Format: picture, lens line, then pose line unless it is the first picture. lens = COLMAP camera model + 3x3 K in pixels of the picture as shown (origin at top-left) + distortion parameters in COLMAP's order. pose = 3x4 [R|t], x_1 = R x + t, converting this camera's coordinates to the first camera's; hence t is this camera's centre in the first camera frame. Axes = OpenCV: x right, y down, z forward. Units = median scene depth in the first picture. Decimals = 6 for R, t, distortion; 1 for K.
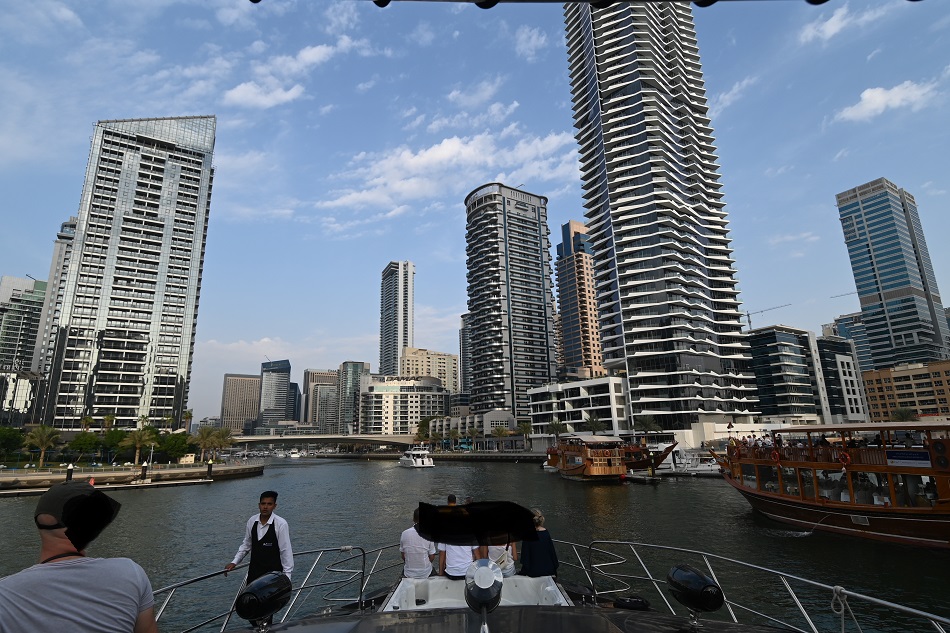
lens RADIAL K [[505.5, 0, 478.1], [0, 505.5, 323.3], [0, 0, 1]] dist [0.009088, -0.021650]
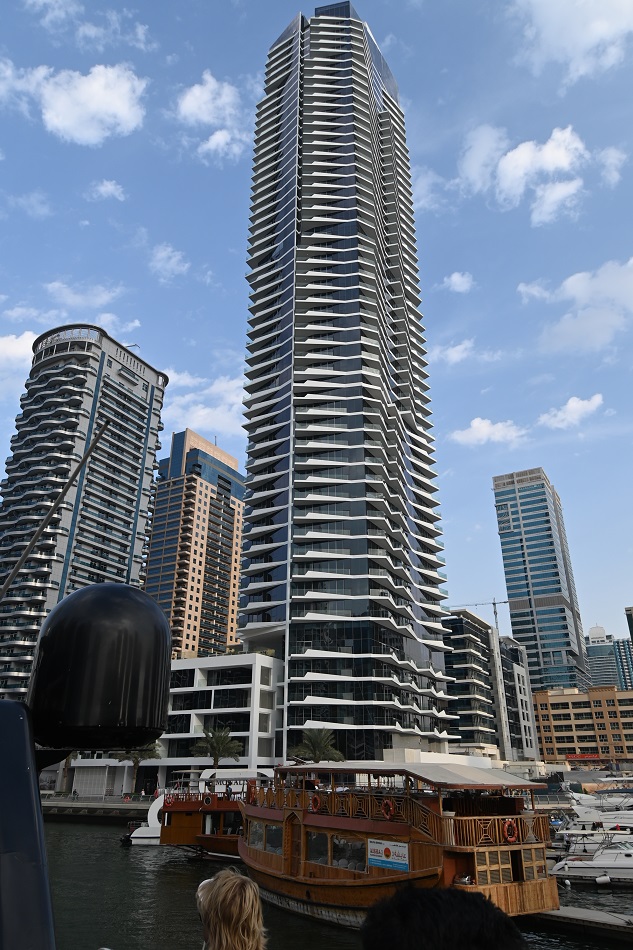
lens RADIAL K [[634.4, 0, 316.5], [0, 634.4, 475.0], [0, 0, 1]] dist [0.013065, 0.000154]
pose [[0.880164, 0.226794, 0.416985, -0.011737], [-0.133451, 0.961271, -0.241140, 0.055155], [-0.455525, 0.156595, 0.876342, 0.235444]]
